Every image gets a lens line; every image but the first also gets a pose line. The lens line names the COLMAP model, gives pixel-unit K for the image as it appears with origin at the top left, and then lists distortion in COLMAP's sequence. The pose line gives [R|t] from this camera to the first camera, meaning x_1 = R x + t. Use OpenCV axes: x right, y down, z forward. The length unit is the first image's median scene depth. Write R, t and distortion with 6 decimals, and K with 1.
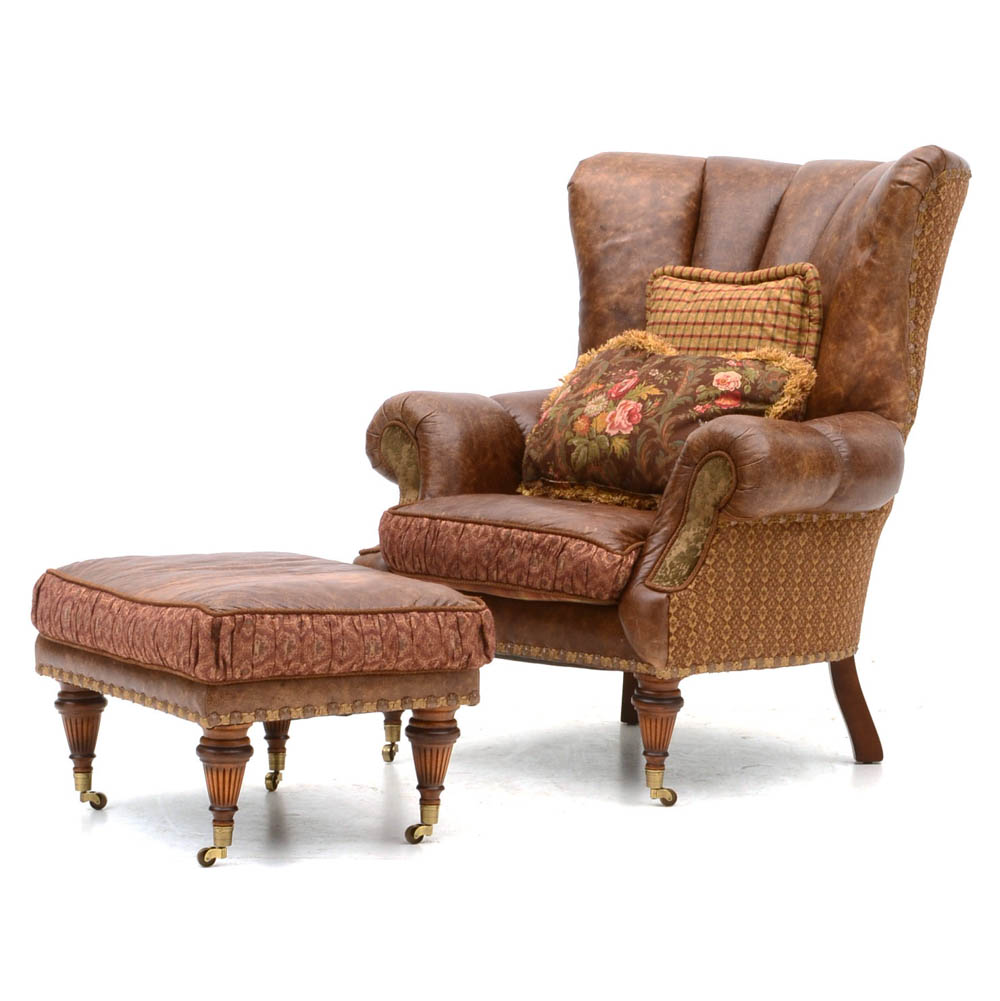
lens RADIAL K [[3669.6, 0, 534.1], [0, 3669.6, 501.1], [0, 0, 1]] dist [0.519902, 1.347617]
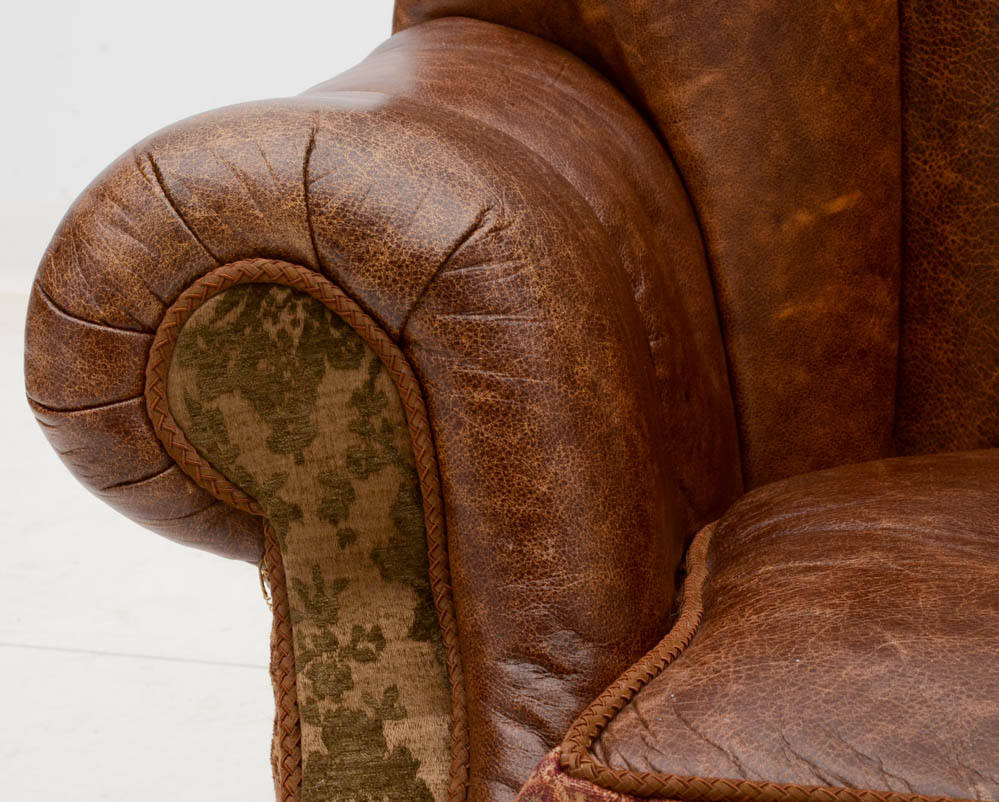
lens RADIAL K [[3248.0, 0, 390.5], [0, 3248.0, 401.5], [0, 0, 1]] dist [0.610530, 0.965087]
pose [[0.783581, -0.114522, 0.610643, -0.150050], [0.041506, 0.990318, 0.132466, -0.039296], [-0.619901, -0.078453, 0.780748, 0.885437]]
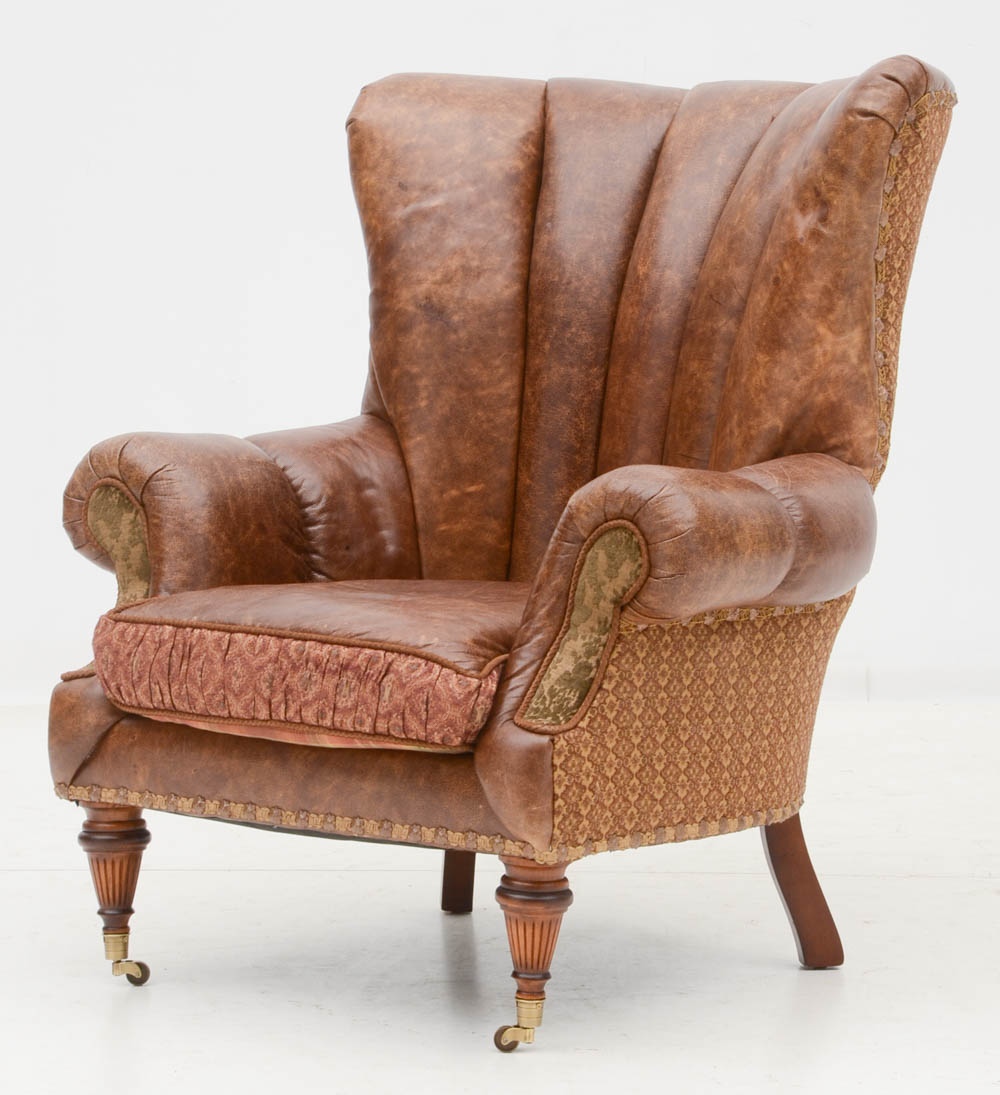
lens RADIAL K [[4575.3, 0, 501.7], [0, 4575.3, 570.5], [0, 0, 1]] dist [0.686991, 6.404884]
pose [[0.995808, -0.021999, 0.088785, -0.042994], [0.021011, 0.999707, 0.012053, -0.014161], [-0.089024, -0.010137, 0.995978, 0.163976]]
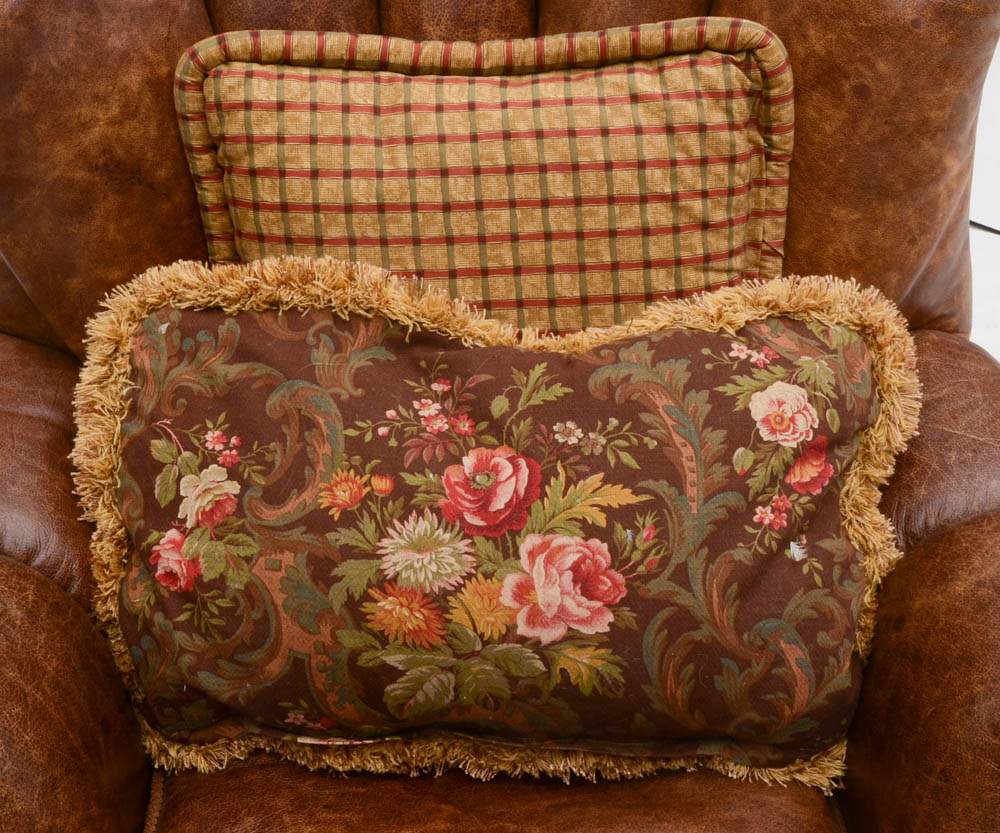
lens RADIAL K [[1721.1, 0, 499.0], [0, 1721.1, 437.3], [0, 0, 1]] dist [0.035456, 0.317200]
pose [[0.655920, -0.428956, 0.621101, -0.082508], [0.074967, 0.855787, 0.511868, -0.126649], [-0.751099, -0.289182, 0.593485, 0.908827]]
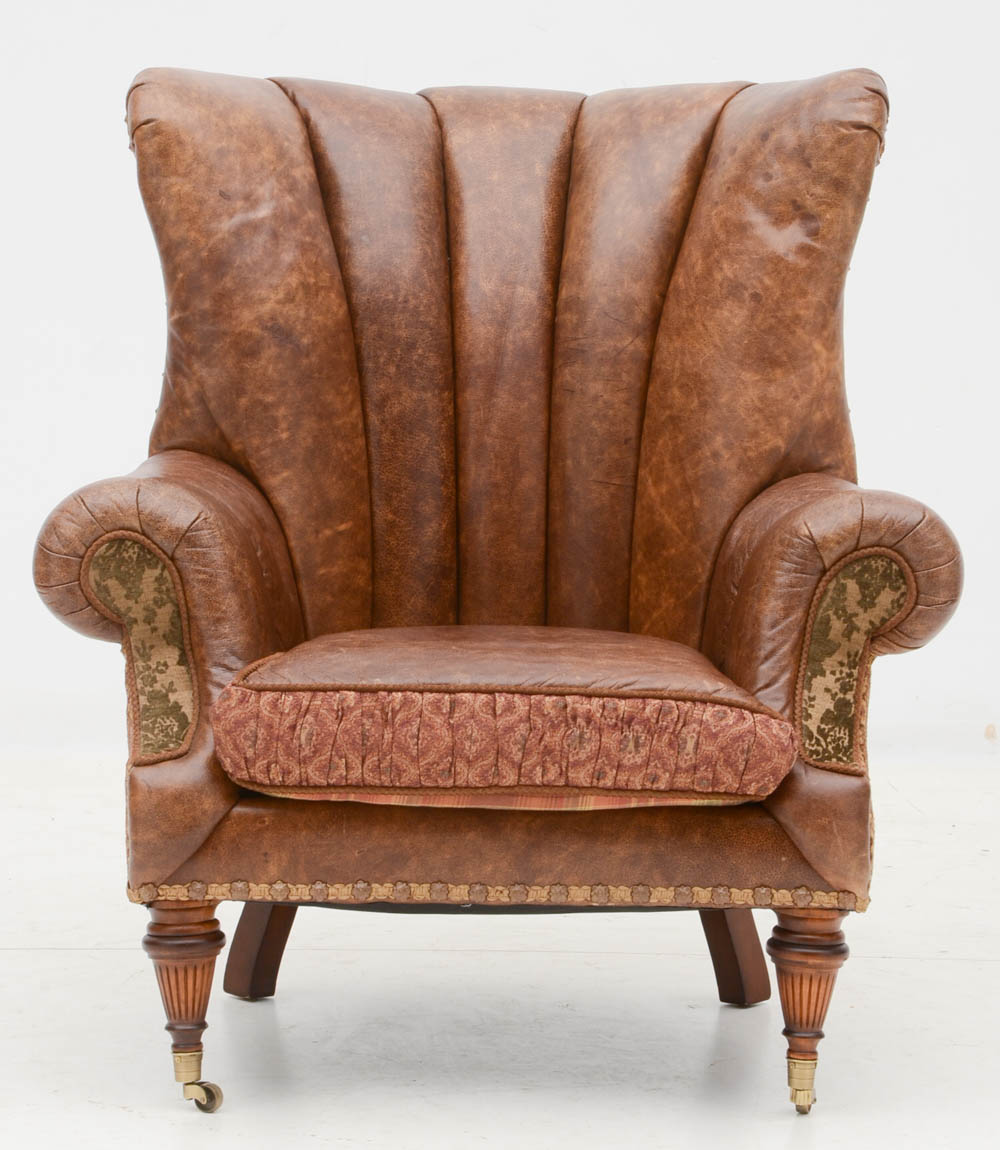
lens RADIAL K [[4770.5, 0, 521.1], [0, 4770.5, 572.2], [0, 0, 1]] dist [0.688225, 1.937232]
pose [[0.702111, -0.066827, 0.708924, -0.554237], [0.056845, 0.997669, 0.037747, -0.041985], [-0.709795, 0.013796, 0.704274, 0.434962]]
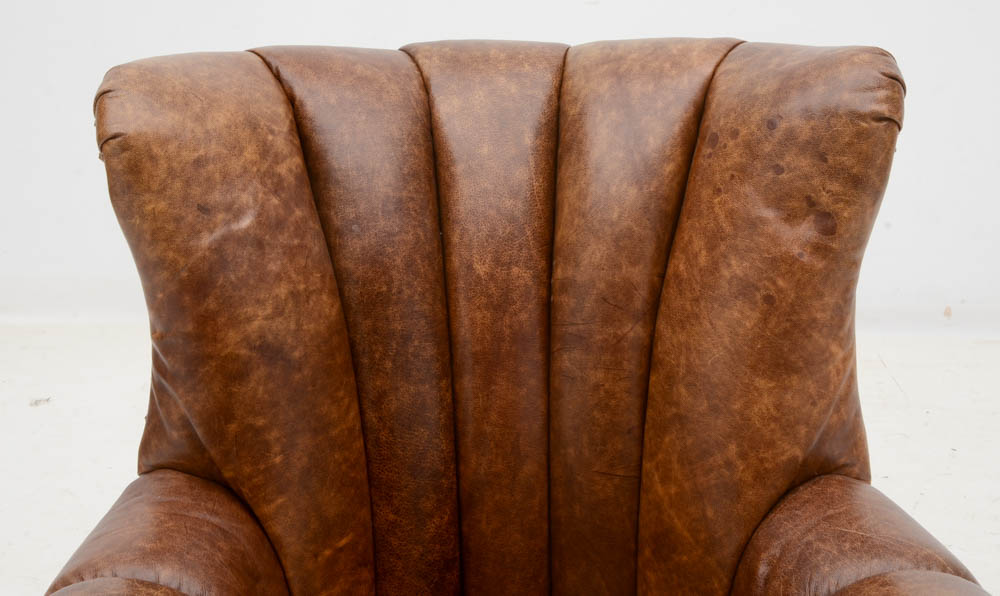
lens RADIAL K [[1832.8, 0, 491.0], [0, 1832.8, 267.3], [0, 0, 1]] dist [0.278416, 0.305659]
pose [[0.675845, -0.210065, 0.706475, -0.167669], [0.081974, 0.974001, 0.211193, -0.131558], [-0.732471, -0.084821, 0.675493, 0.829861]]
